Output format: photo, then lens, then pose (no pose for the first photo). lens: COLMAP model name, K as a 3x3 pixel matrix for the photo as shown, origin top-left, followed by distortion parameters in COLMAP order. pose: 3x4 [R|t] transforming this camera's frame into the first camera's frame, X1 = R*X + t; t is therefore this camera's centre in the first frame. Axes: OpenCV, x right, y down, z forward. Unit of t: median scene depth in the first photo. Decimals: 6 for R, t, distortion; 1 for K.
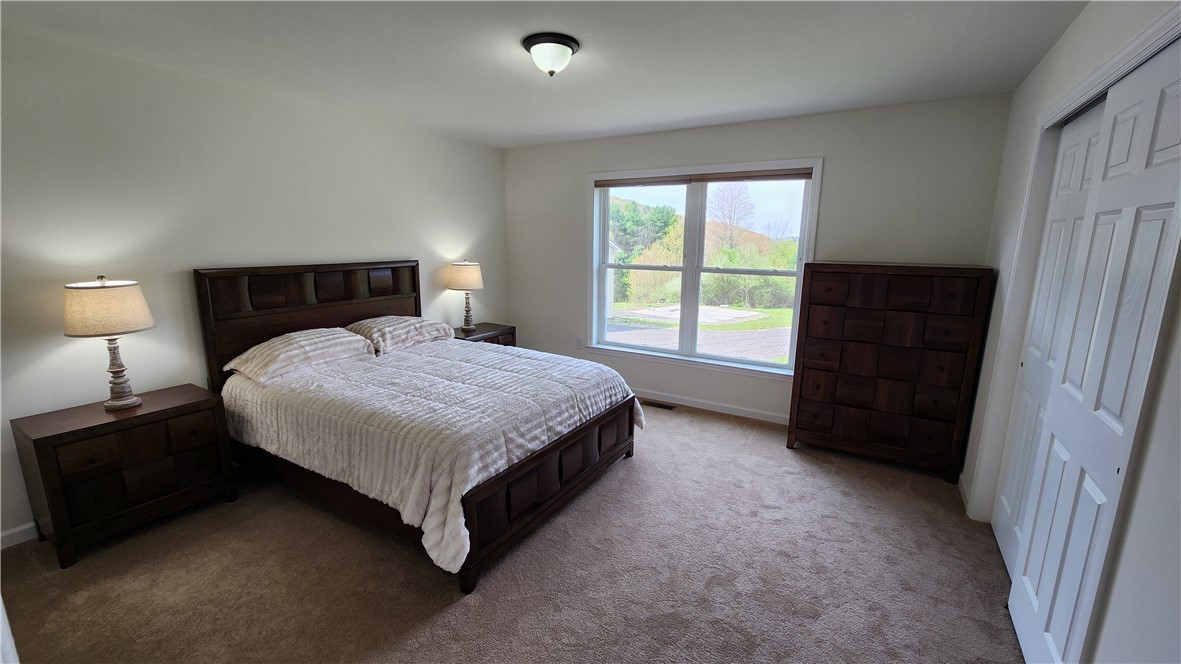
lens RADIAL K [[483.8, 0, 597.0], [0, 483.8, 325.9], [0, 0, 1]] dist [-0.000770, 0.000113]
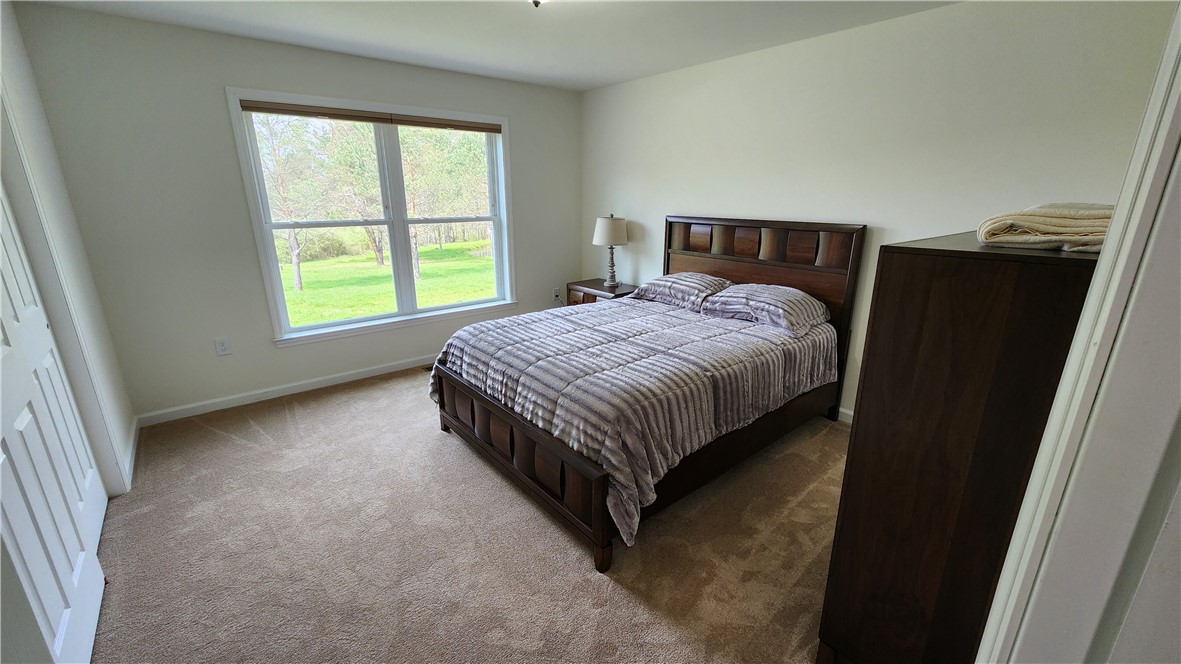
lens RADIAL K [[483.8, 0, 594.1], [0, 483.8, 338.3], [0, 0, 1]] dist [-0.000770, 0.000113]
pose [[0.320305, -0.286263, 0.903027, -0.574976], [0.164582, 0.955569, 0.244542, -0.068297], [-0.932908, 0.070294, 0.353188, 0.339367]]
